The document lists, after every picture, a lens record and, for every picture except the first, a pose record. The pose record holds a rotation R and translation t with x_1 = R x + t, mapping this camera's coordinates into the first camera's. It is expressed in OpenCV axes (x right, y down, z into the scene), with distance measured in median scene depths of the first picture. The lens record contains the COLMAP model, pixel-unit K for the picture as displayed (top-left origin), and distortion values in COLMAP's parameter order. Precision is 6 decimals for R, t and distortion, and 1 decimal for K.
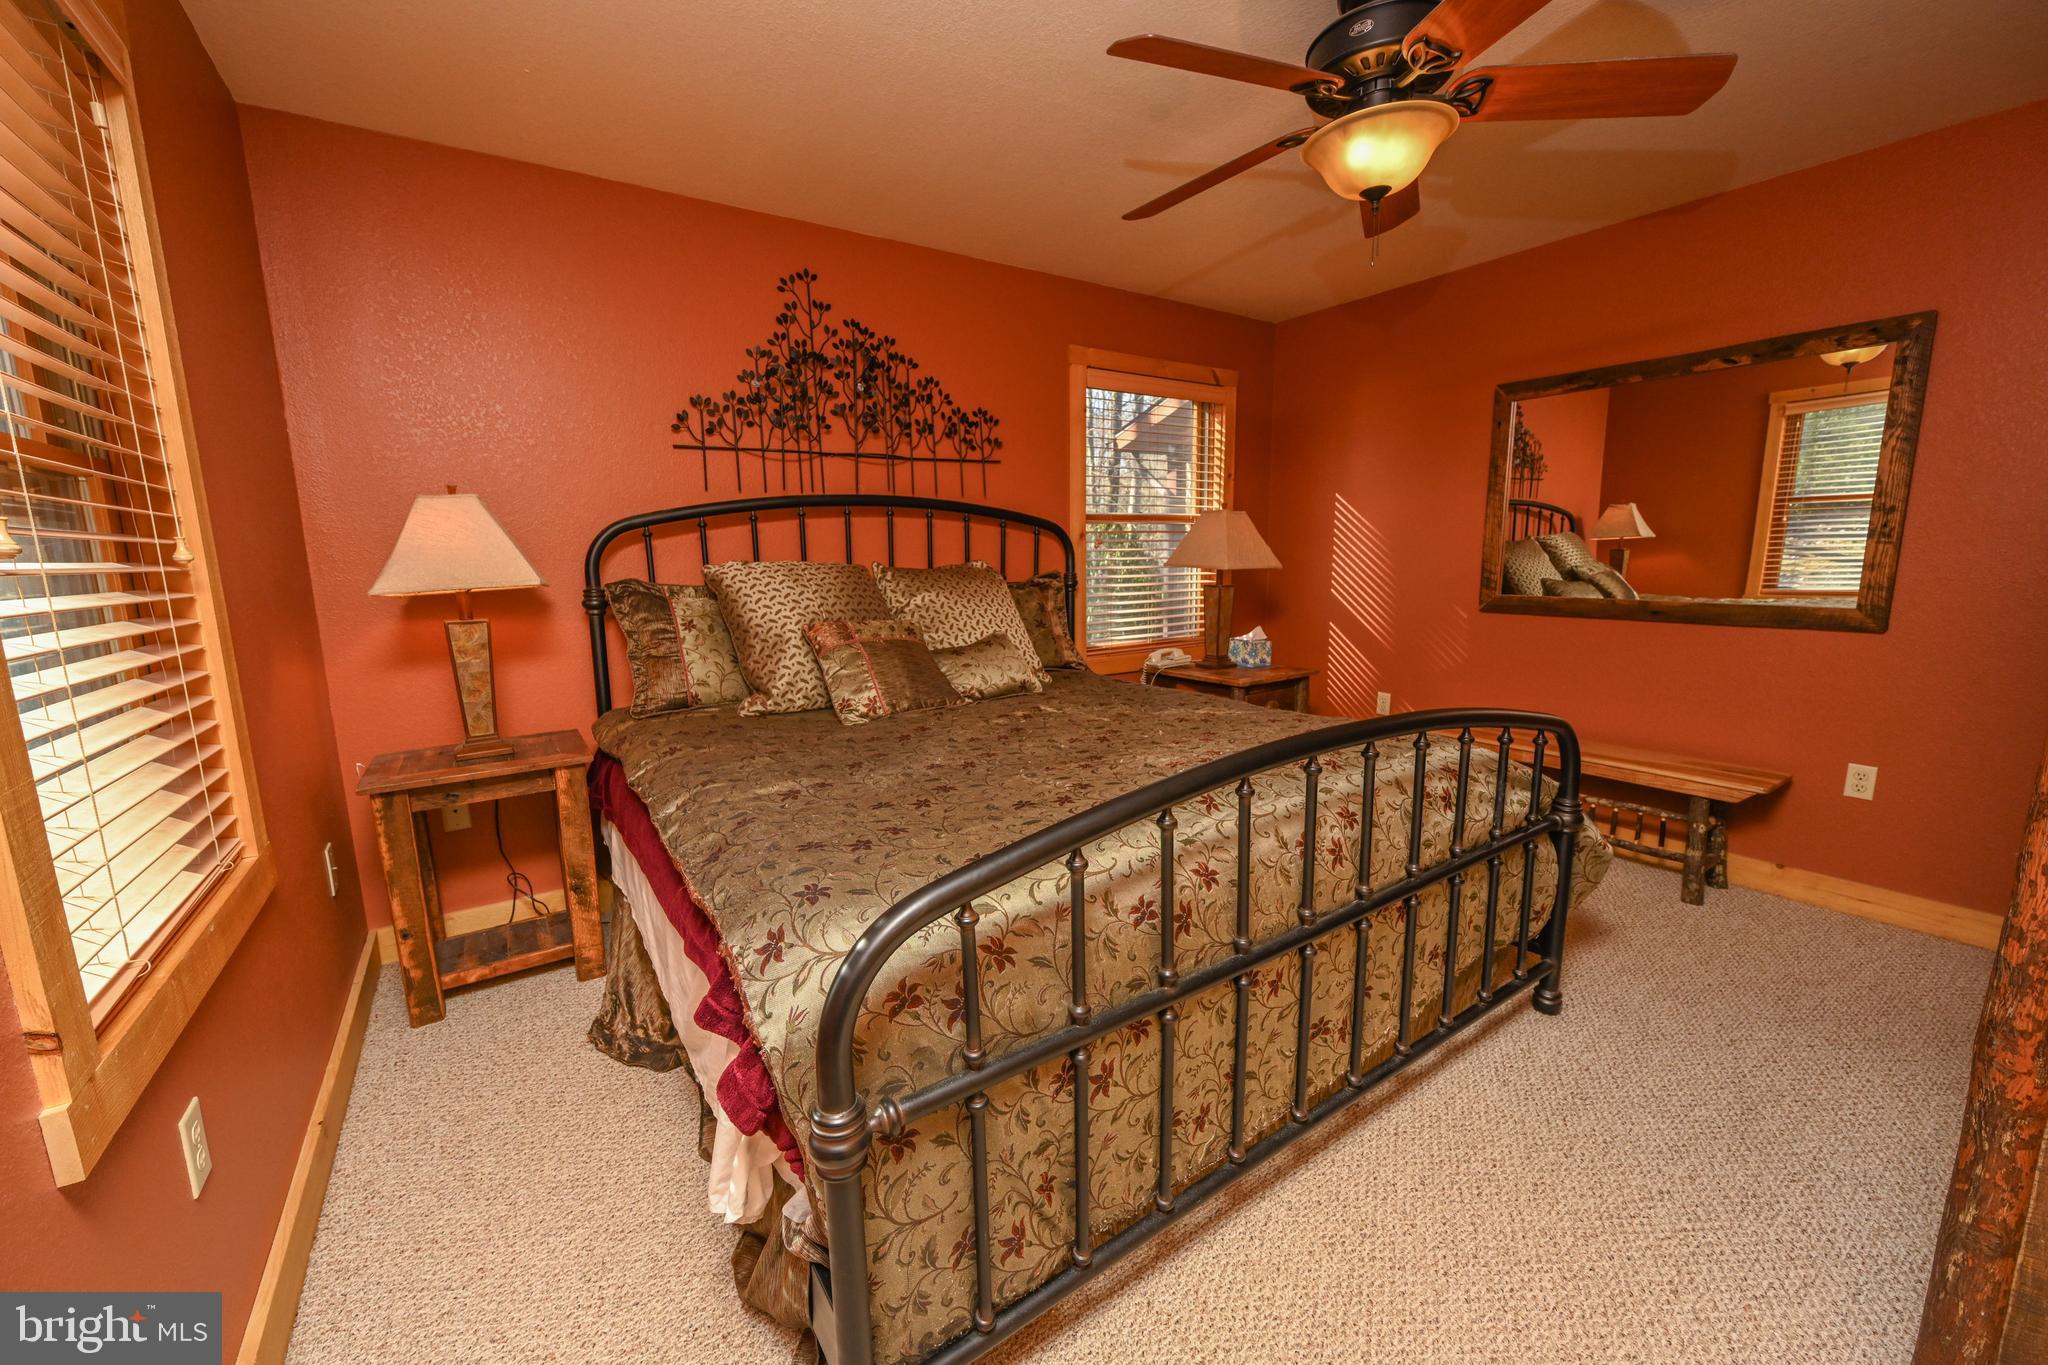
lens RADIAL K [[806.3, 0, 1018.2], [0, 806.3, 677.6], [0, 0, 1]] dist [-0.001600, 0.000231]
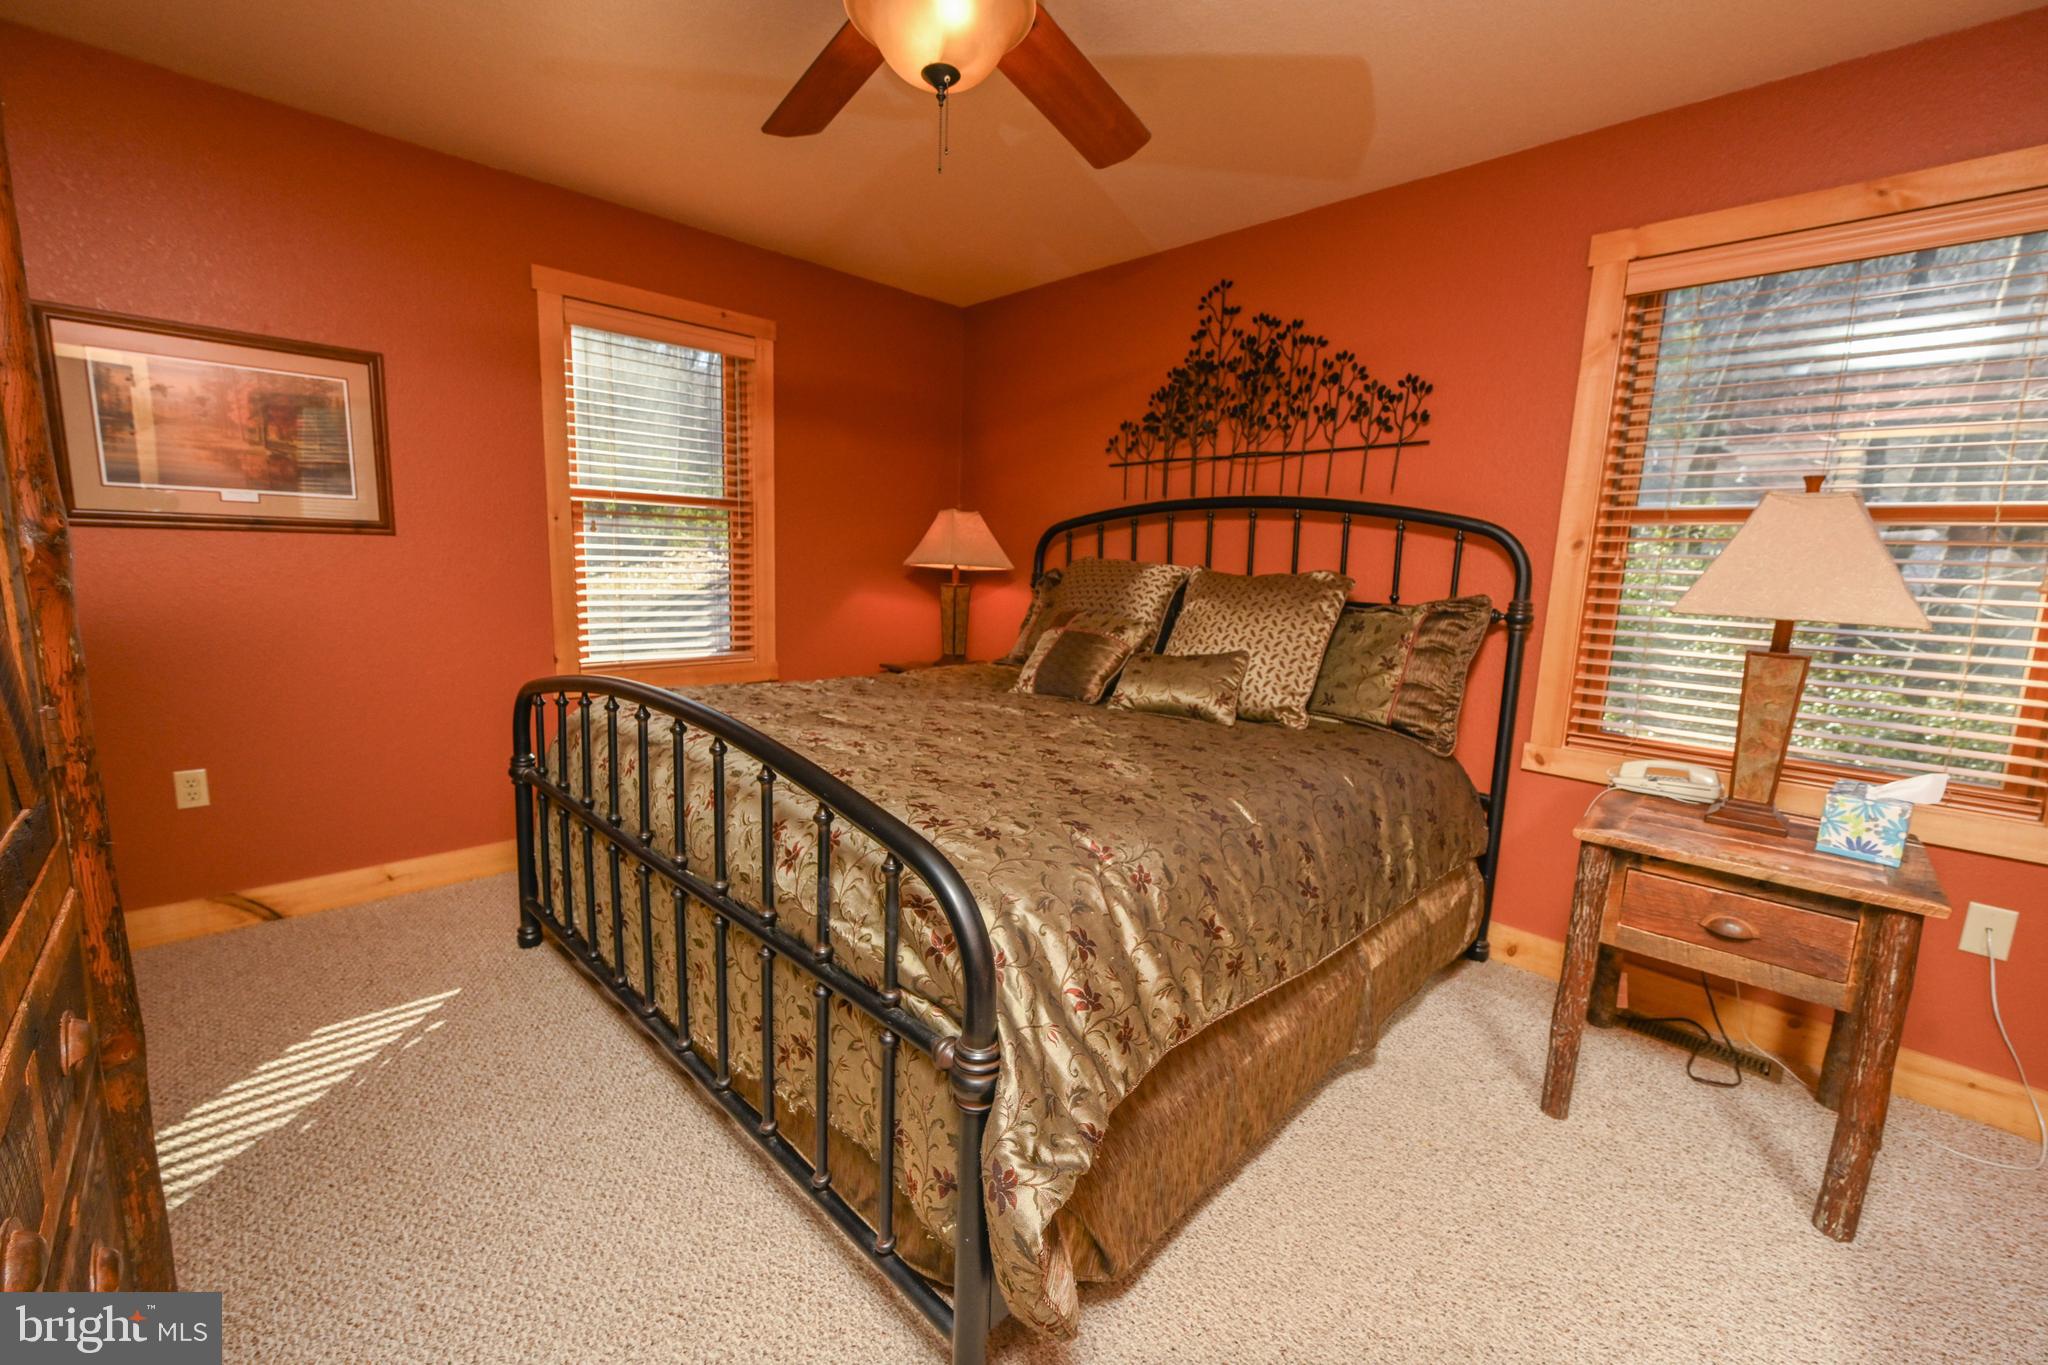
lens RADIAL K [[834.3, 0, 1024.0], [0, 834.3, 682.5], [0, 0, 1]] dist [-0.002488, -0.000111]
pose [[0.188356, 0.167816, -0.967657, 0.736333], [-0.193574, 0.972308, 0.130943, -0.090135], [0.962835, 0.162649, 0.215624, 0.561459]]
